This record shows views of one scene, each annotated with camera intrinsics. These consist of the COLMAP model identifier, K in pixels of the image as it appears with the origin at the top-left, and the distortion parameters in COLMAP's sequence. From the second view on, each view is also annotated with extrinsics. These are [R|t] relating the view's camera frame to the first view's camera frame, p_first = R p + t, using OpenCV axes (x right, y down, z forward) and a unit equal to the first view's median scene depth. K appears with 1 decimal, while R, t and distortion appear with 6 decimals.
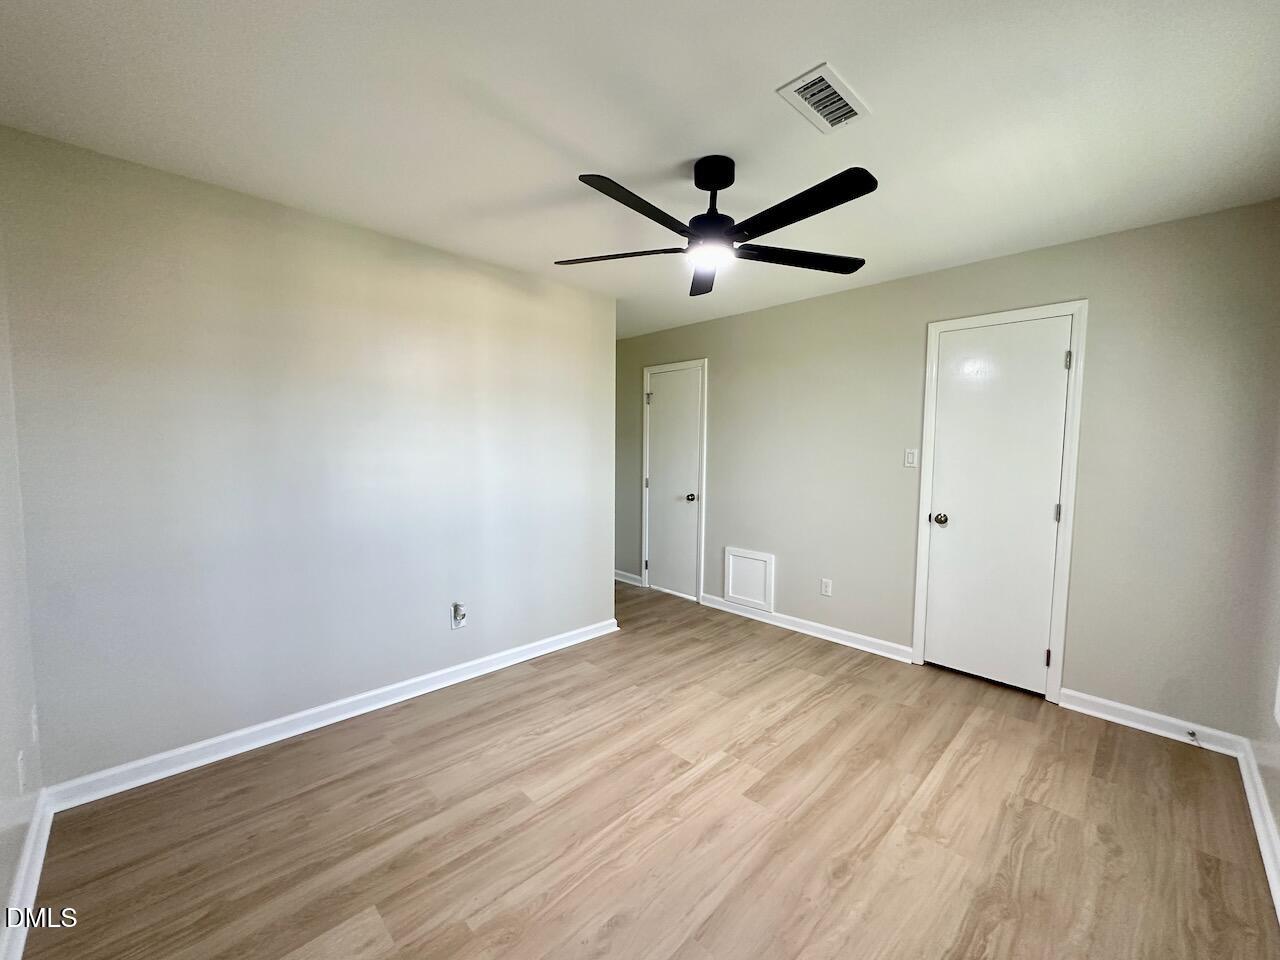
lens RADIAL K [[518.4, 0, 640.2], [0, 518.4, 475.8], [0, 0, 1]] dist [-0.007634, 0.001616]
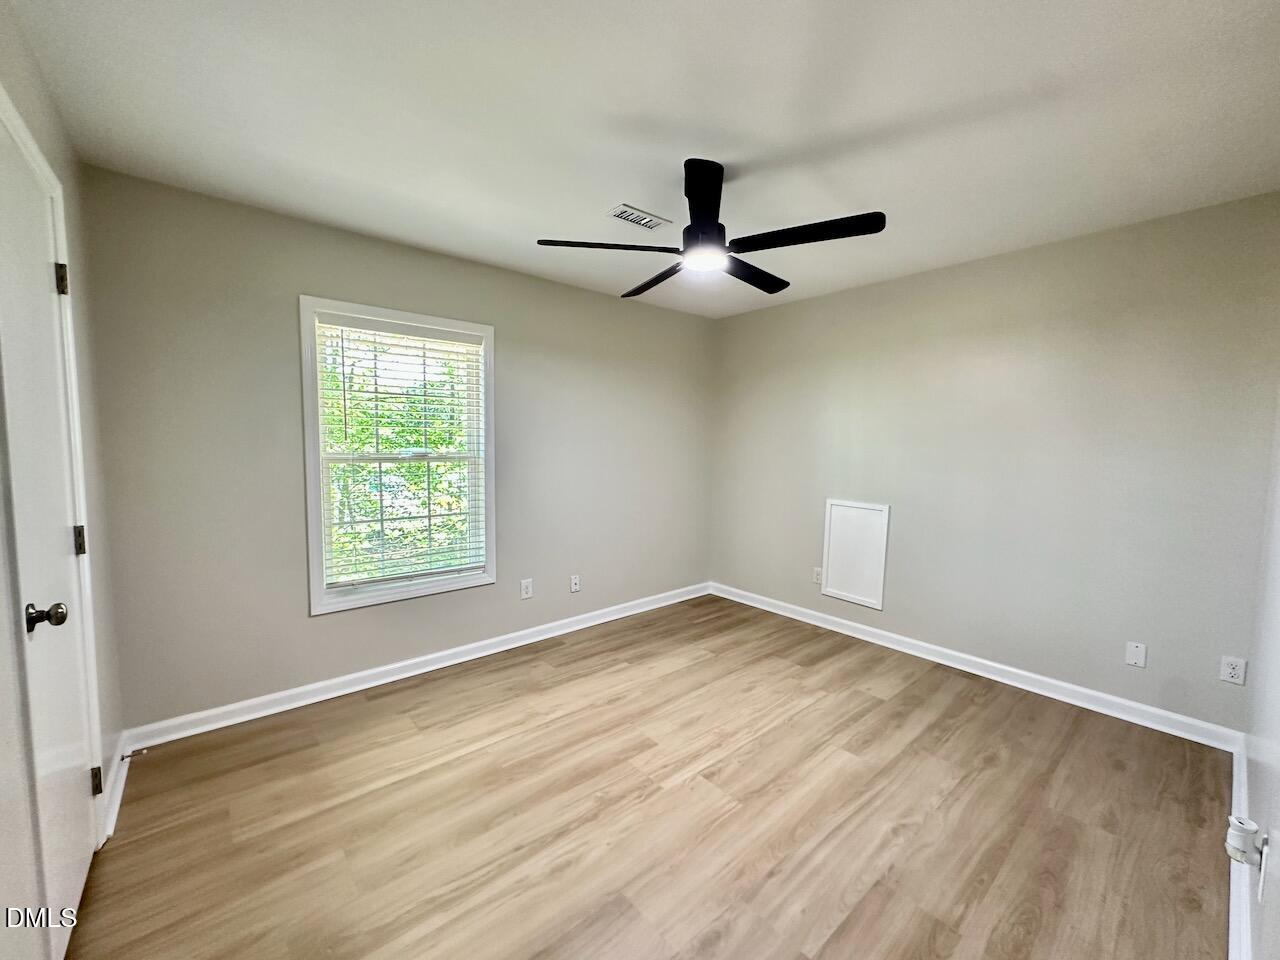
lens RADIAL K [[518.4, 0, 644.0], [0, 518.4, 487.2], [0, 0, 1]] dist [-0.007634, 0.001616]
pose [[-0.998056, -0.023302, 0.057798, 0.165358], [-0.014462, 0.988745, 0.148912, -0.106069], [-0.060617, 0.147786, -0.987160, 1.912113]]
